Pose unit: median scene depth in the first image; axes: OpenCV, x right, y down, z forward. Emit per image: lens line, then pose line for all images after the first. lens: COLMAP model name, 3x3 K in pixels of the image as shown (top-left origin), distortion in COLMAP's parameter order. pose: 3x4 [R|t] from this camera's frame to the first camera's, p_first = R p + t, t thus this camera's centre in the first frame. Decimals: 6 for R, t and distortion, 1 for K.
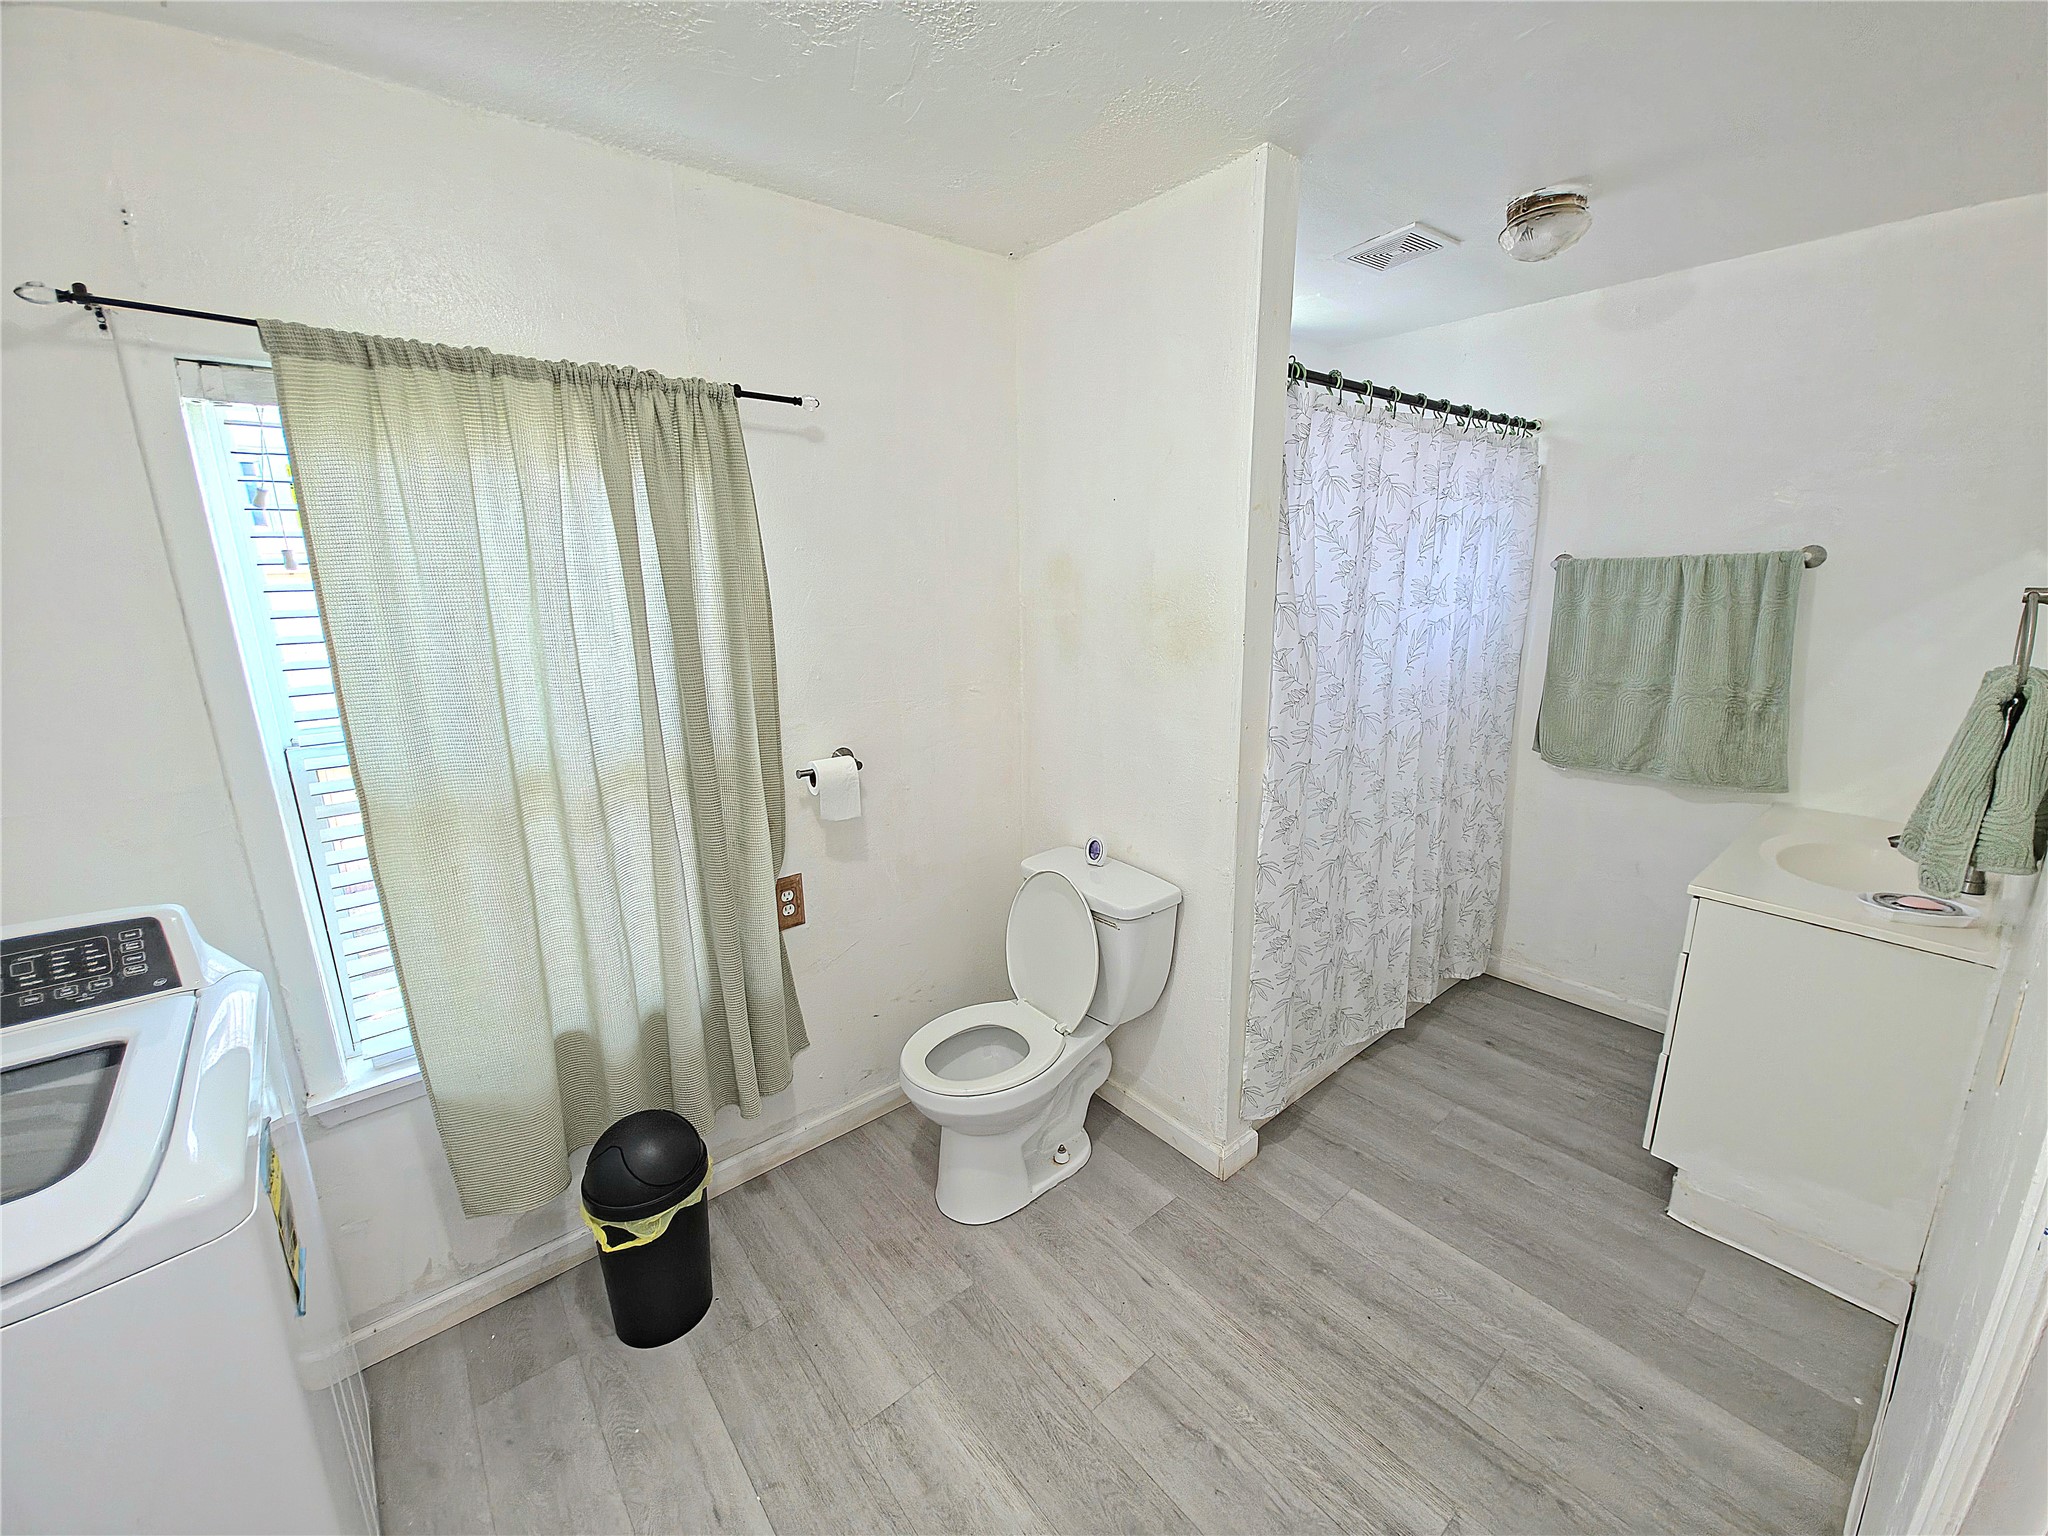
lens RADIAL K [[823.9, 0, 1018.8], [0, 823.9, 770.9], [0, 0, 1]] dist [-0.002932, -0.000435]
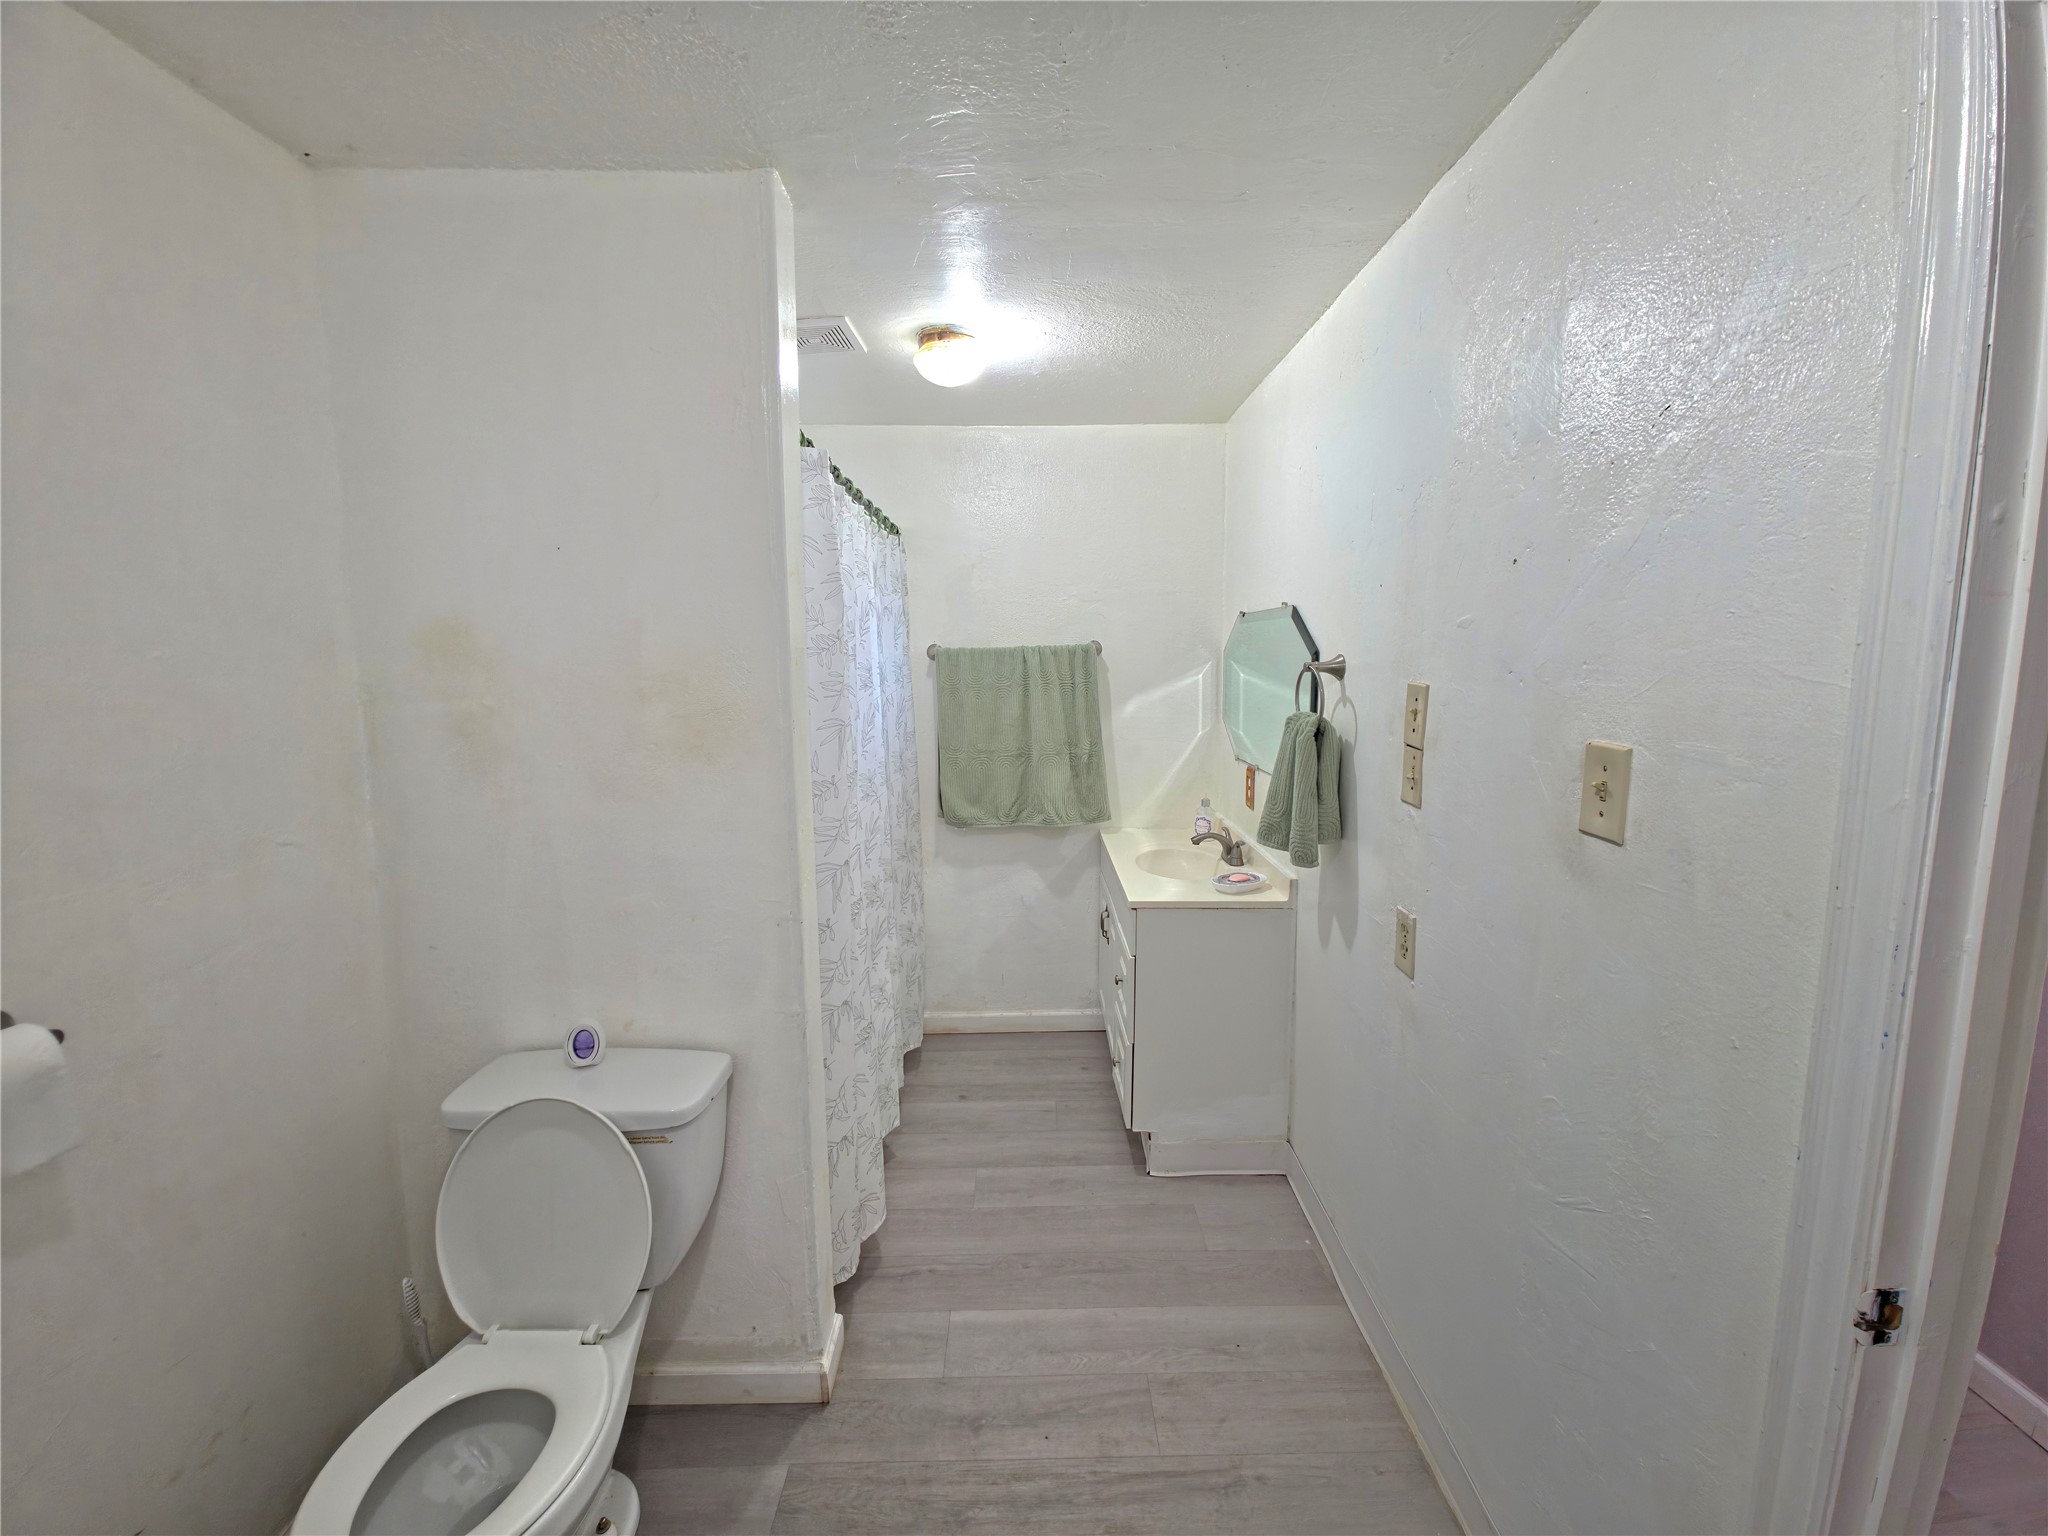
lens RADIAL K [[823.9, 0, 1036.6], [0, 823.9, 763.1], [0, 0, 1]] dist [-0.002932, -0.000435]
pose [[0.614306, -0.085360, 0.784437, -0.194249], [0.183662, 0.982295, -0.036939, -0.039110], [-0.767396, 0.166764, 0.619107, 0.248790]]
